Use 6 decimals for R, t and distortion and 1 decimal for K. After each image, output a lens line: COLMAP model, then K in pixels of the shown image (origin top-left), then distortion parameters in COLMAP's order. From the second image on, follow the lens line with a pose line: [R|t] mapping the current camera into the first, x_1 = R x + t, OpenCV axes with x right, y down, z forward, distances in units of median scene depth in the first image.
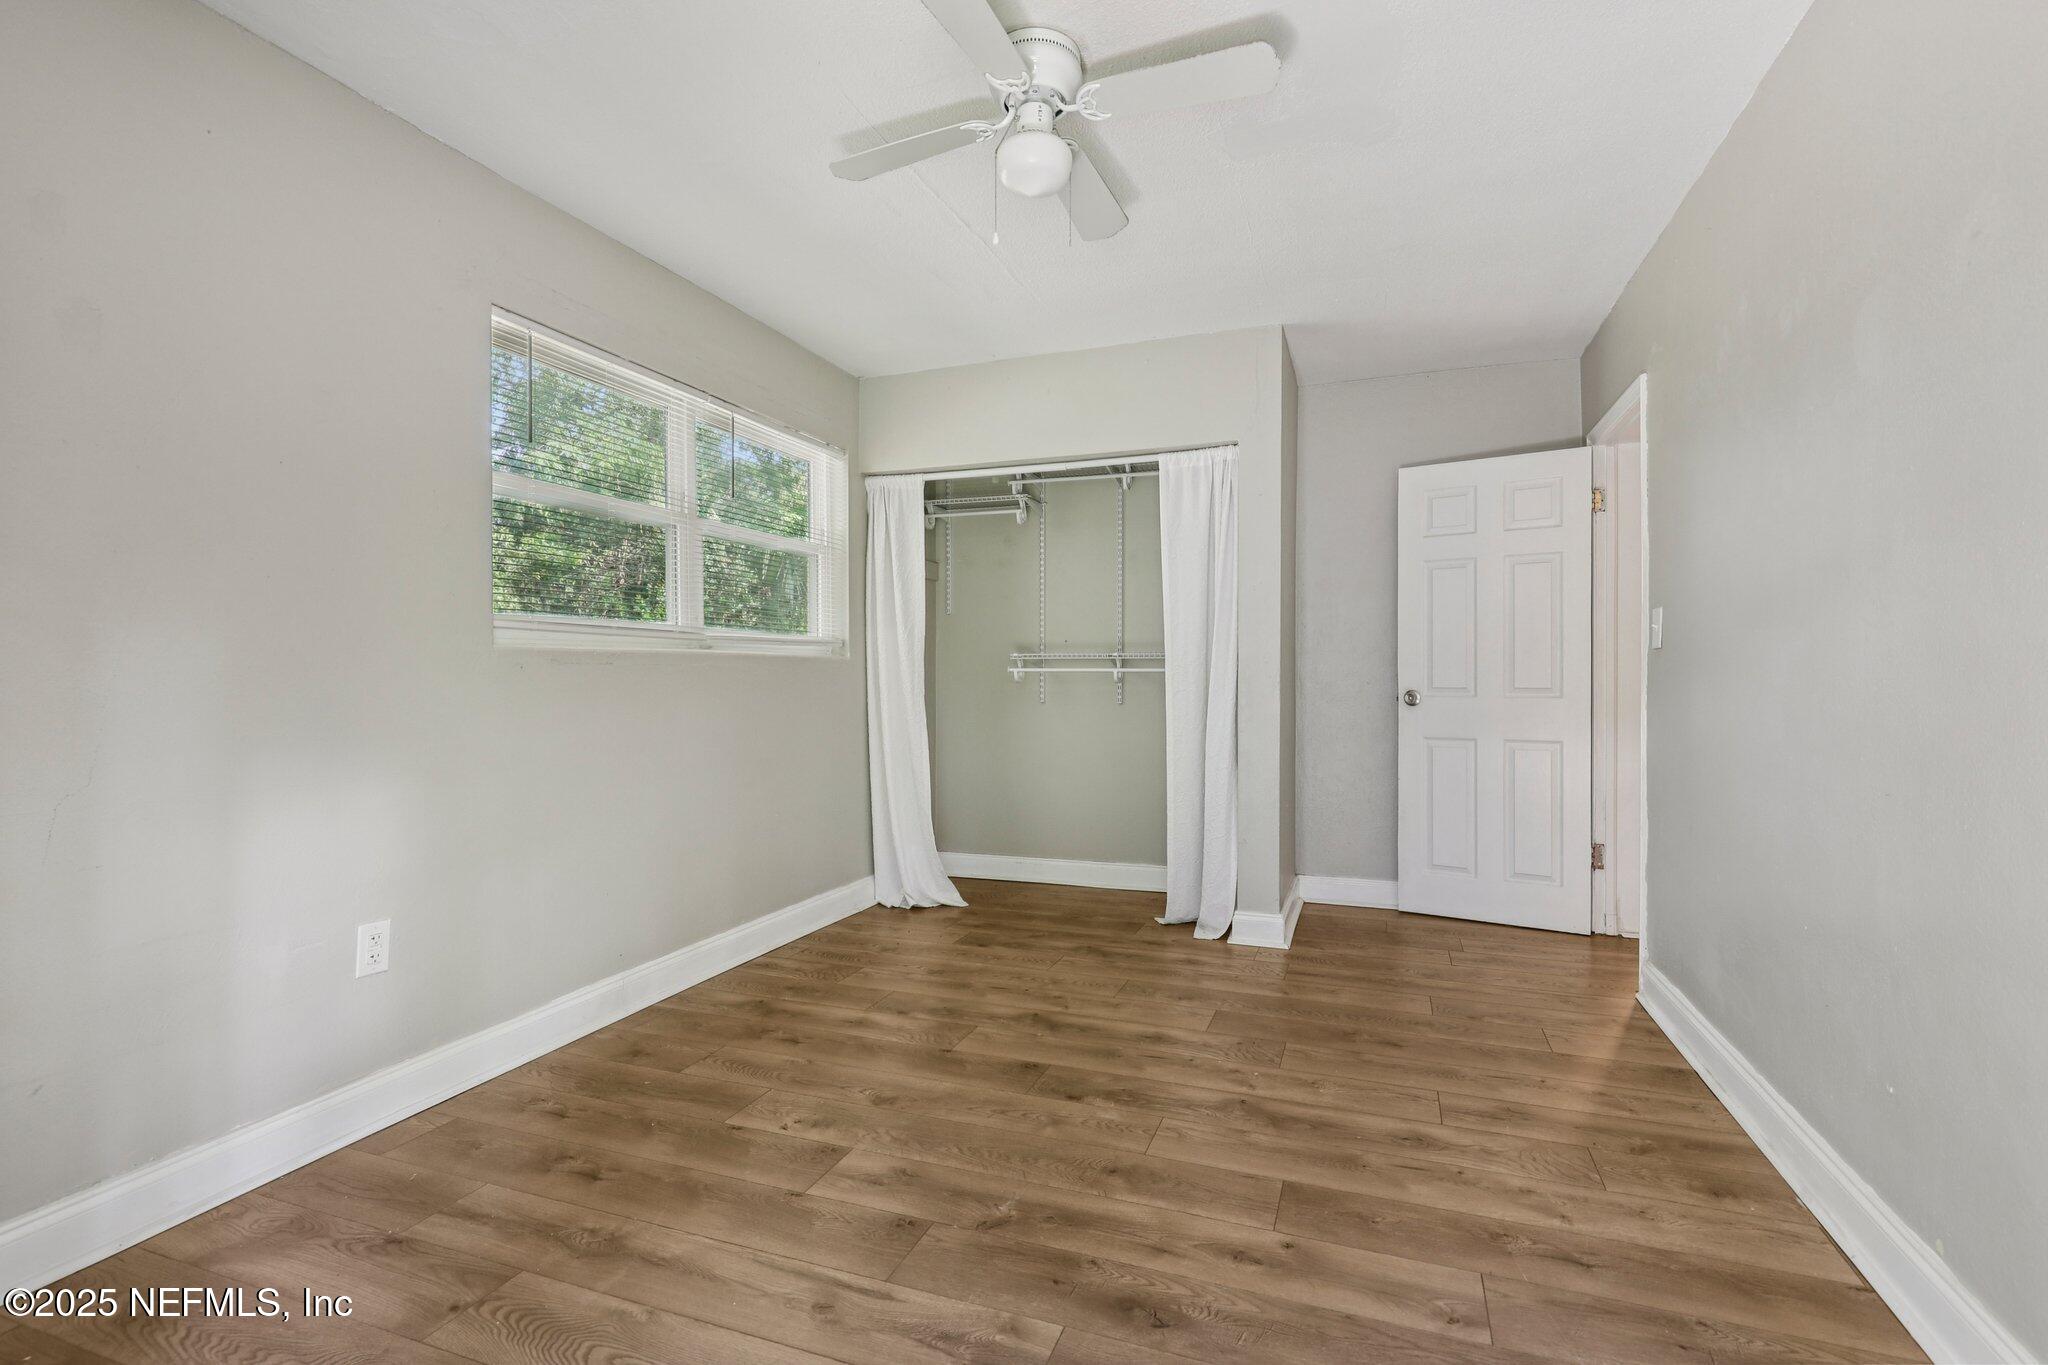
lens RADIAL K [[934.4, 0, 1023.9], [0, 934.4, 681.5], [0, 0, 1]] dist [0.002010, -0.001248]
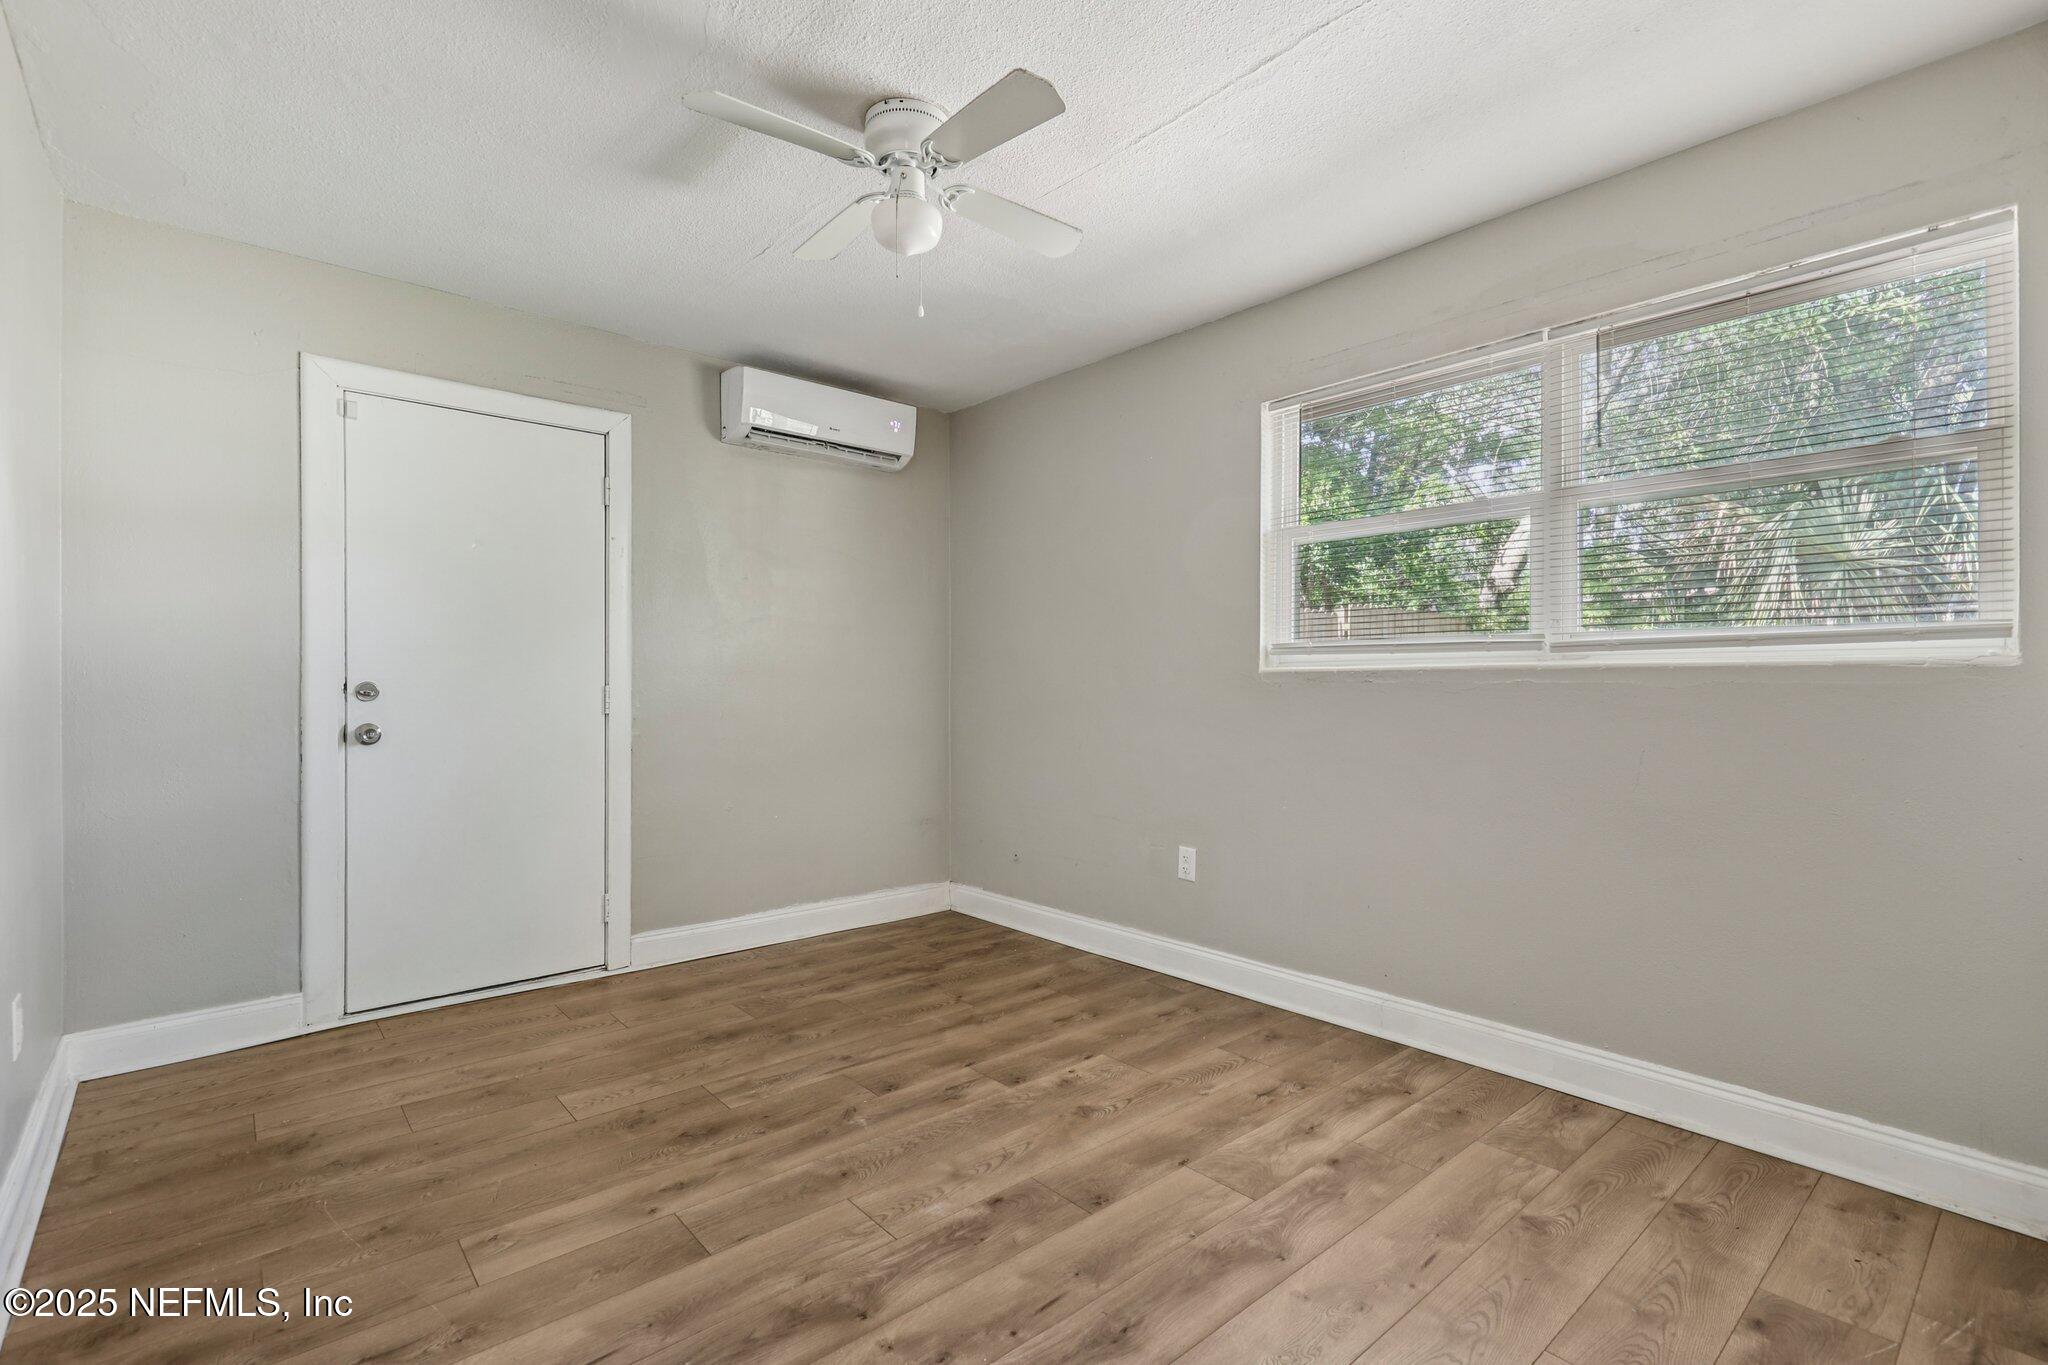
lens RADIAL K [[934.4, 0, 1027.1], [0, 934.4, 682.2], [0, 0, 1]] dist [0.002010, -0.001248]
pose [[-0.466672, 0.001579, -0.884429, 0.891591], [-0.003355, 0.999988, 0.003555, -0.031097], [0.884424, 0.004626, -0.466661, 1.606131]]
